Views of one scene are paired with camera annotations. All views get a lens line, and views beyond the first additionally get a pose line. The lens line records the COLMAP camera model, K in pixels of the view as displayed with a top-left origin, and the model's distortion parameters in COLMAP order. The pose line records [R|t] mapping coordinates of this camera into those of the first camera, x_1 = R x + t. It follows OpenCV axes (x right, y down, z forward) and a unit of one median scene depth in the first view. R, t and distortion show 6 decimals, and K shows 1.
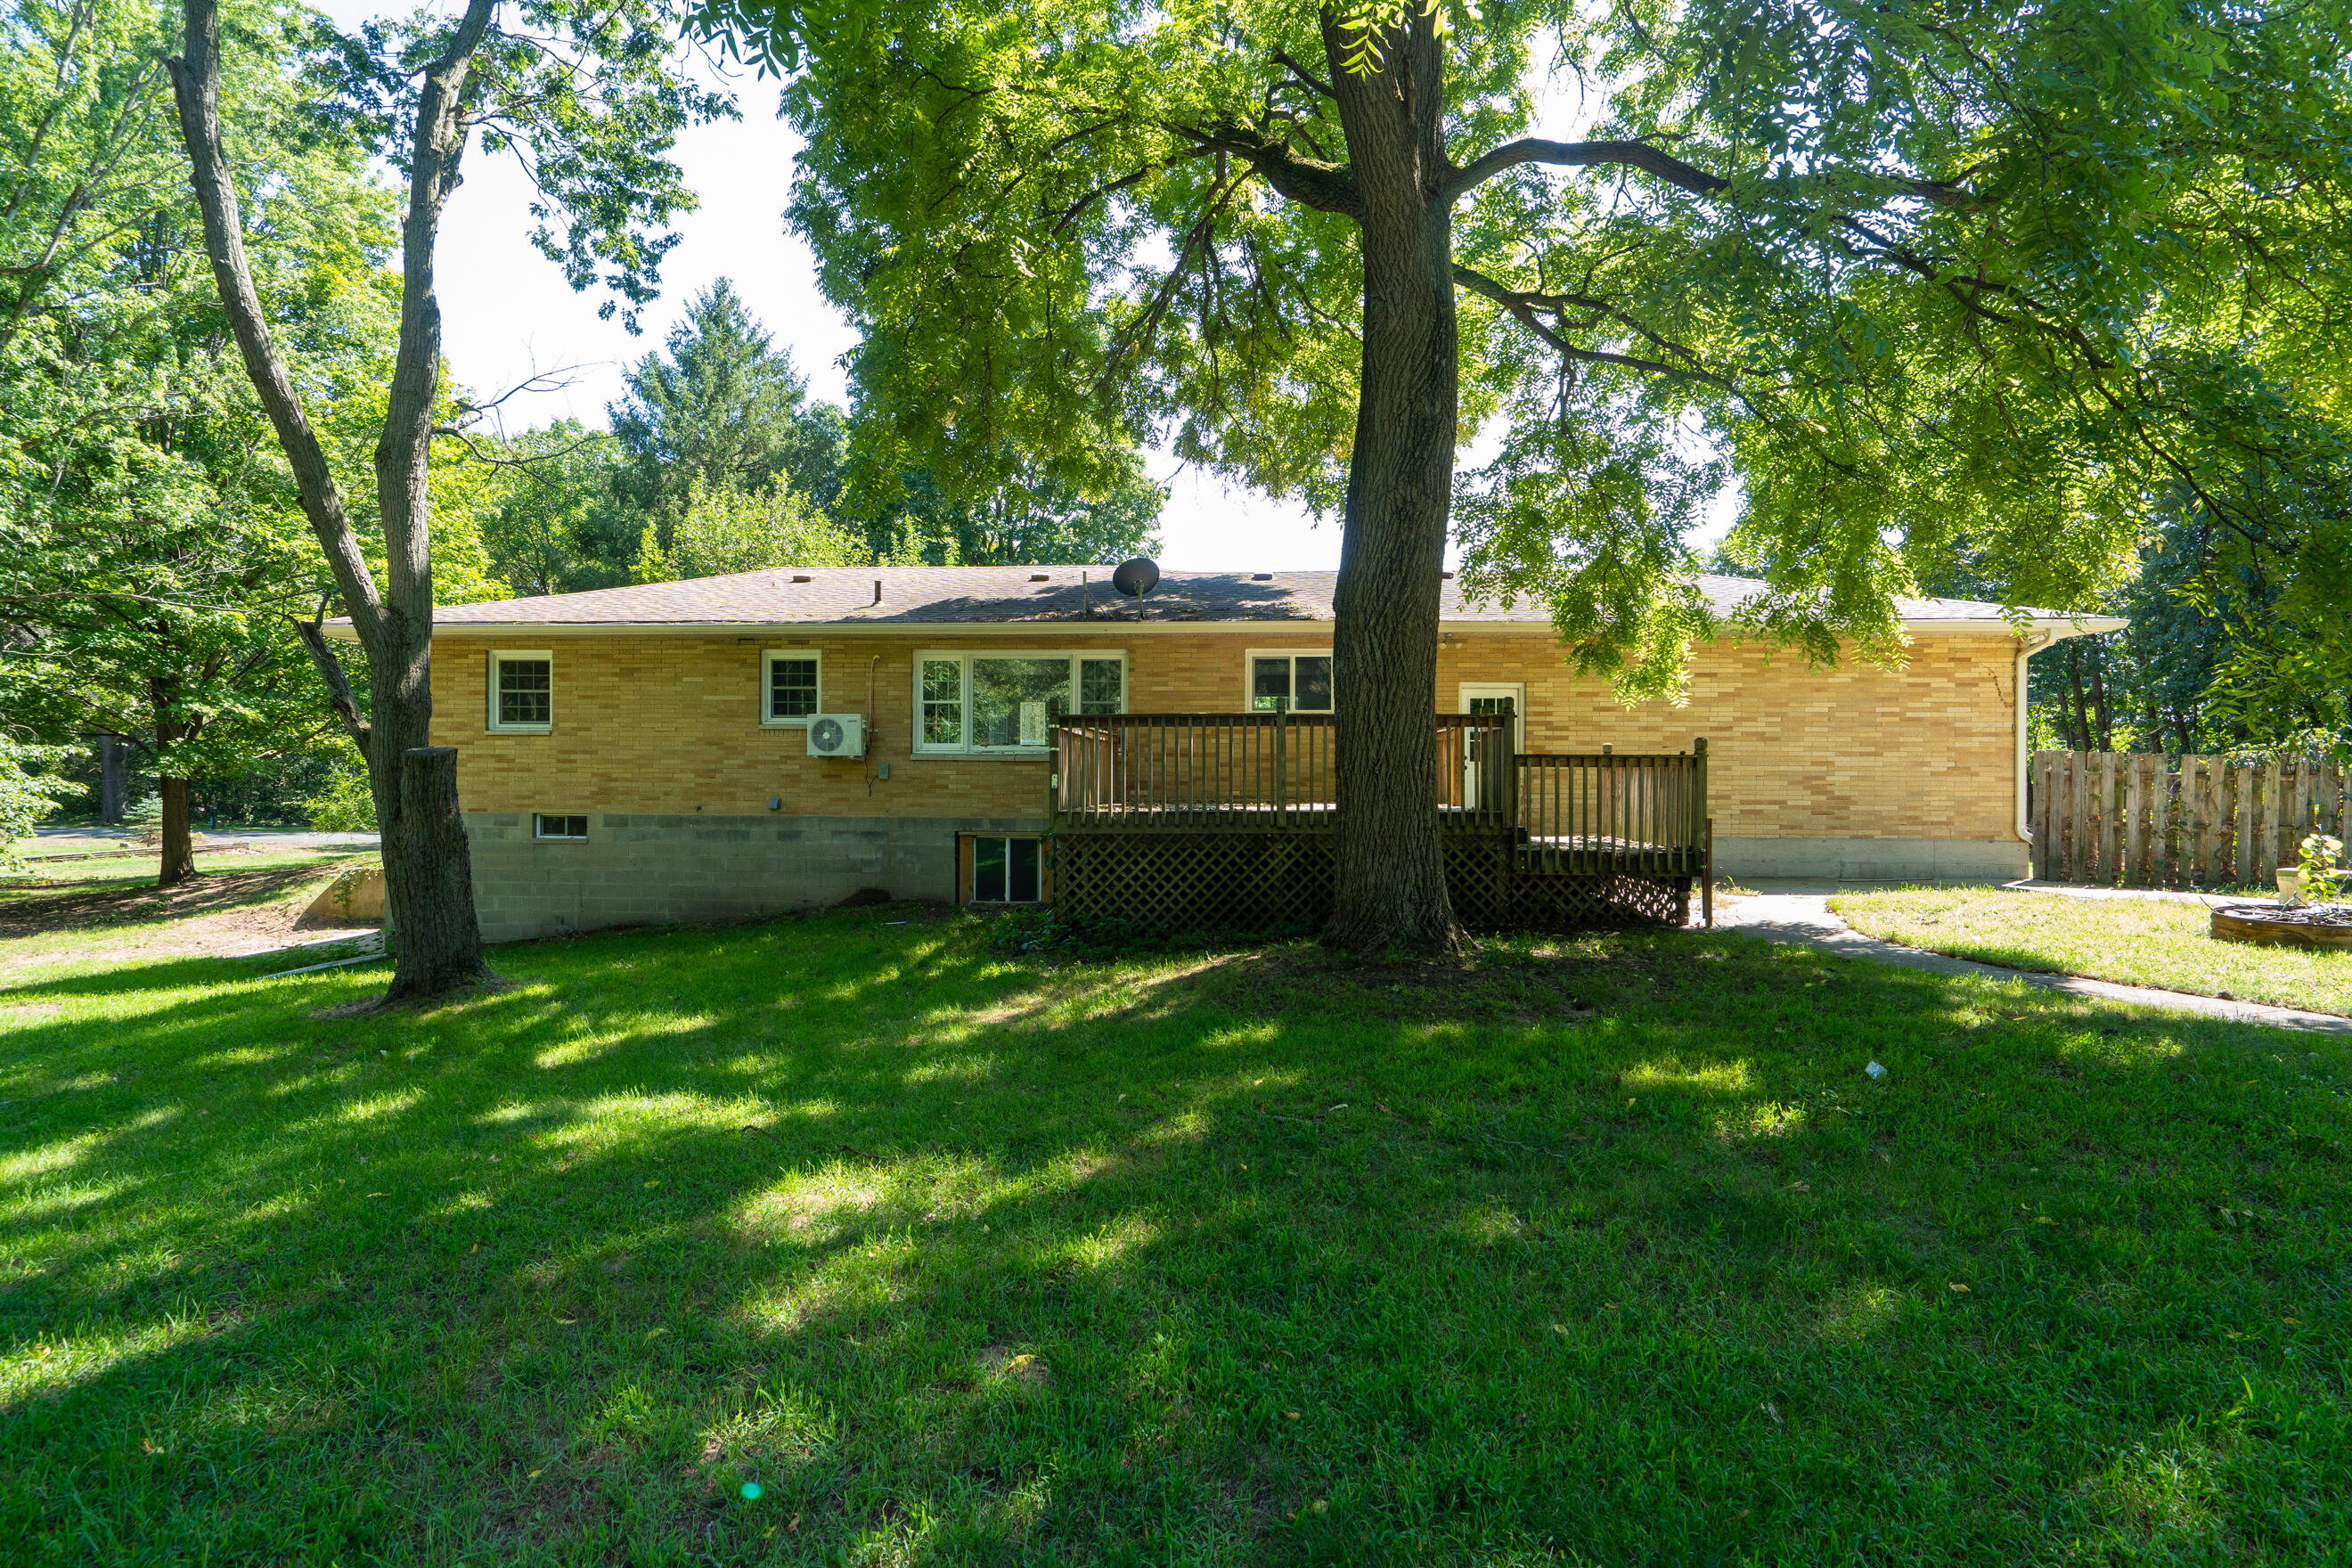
lens RADIAL K [[1217.0, 0, 1176.3], [0, 1217.0, 776.5], [0, 0, 1]] dist [0.001304, 0.000173]
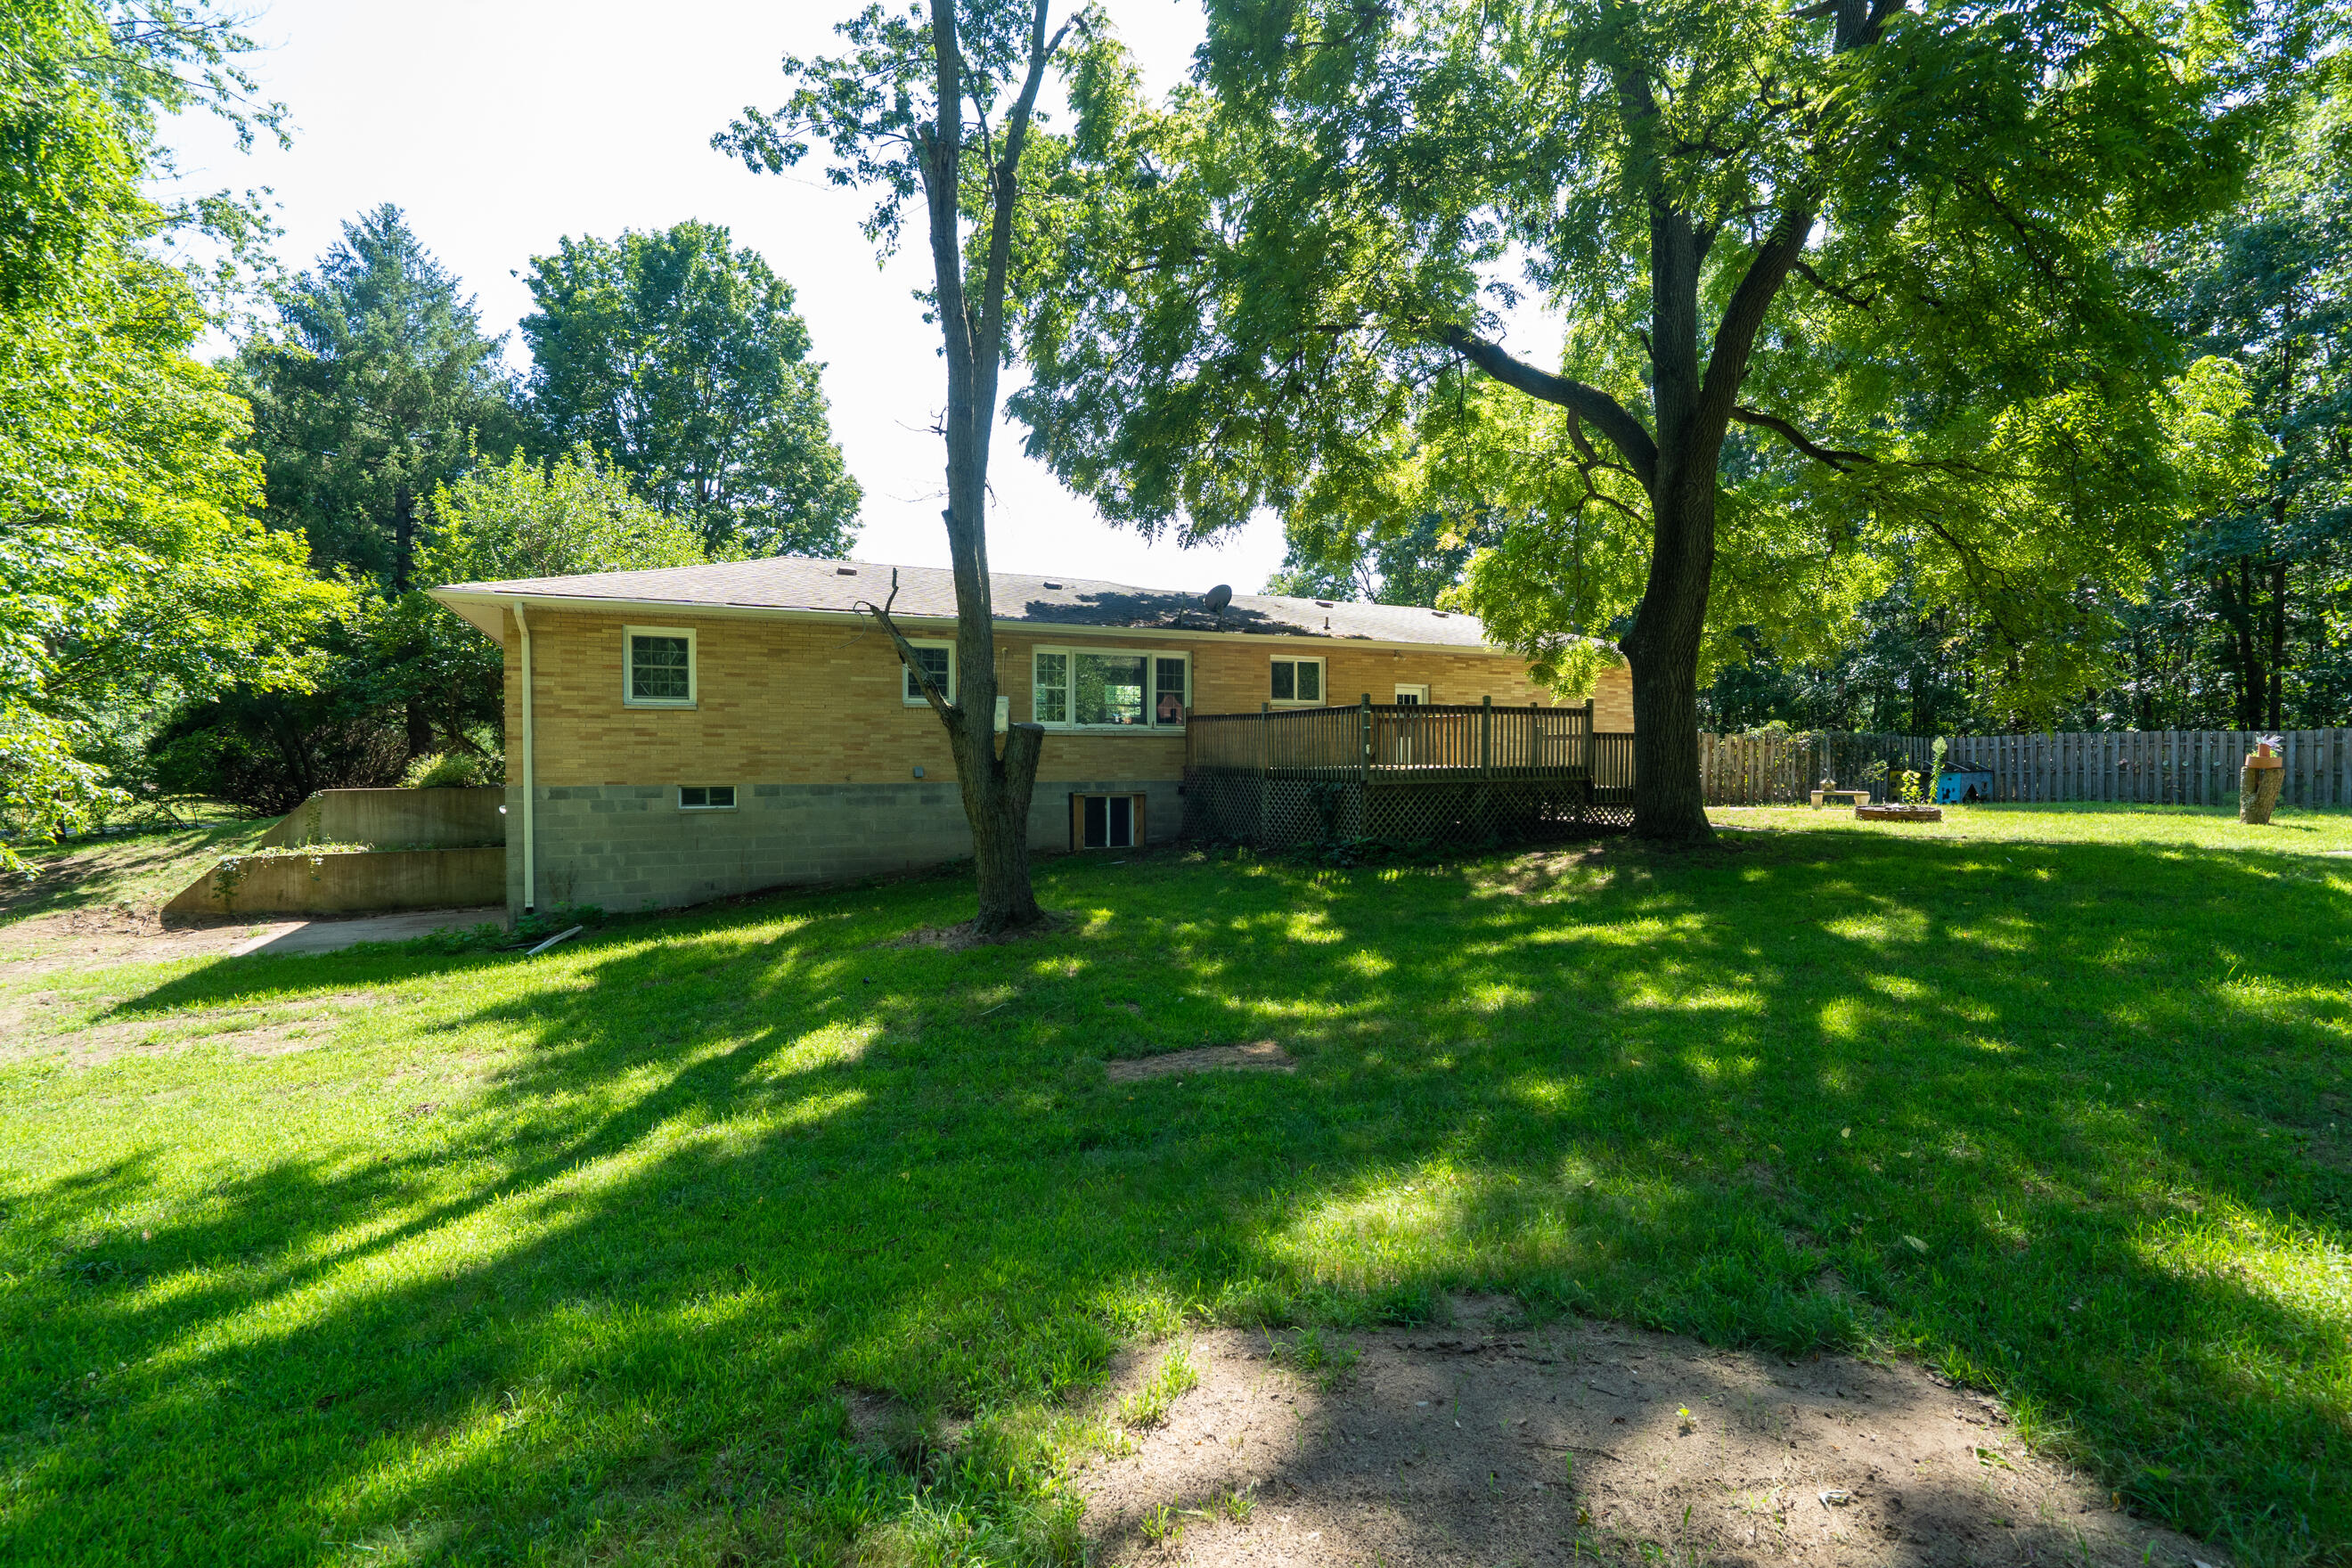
lens RADIAL K [[1076.8, 0, 1173.4], [0, 1076.8, 779.2], [0, 0, 1]] dist [0.001405, 0.000166]
pose [[0.867693, -0.017749, 0.496784, -0.627171], [0.004427, 0.999599, 0.027981, 0.001290], [-0.497081, -0.022079, 0.867423, -0.007037]]
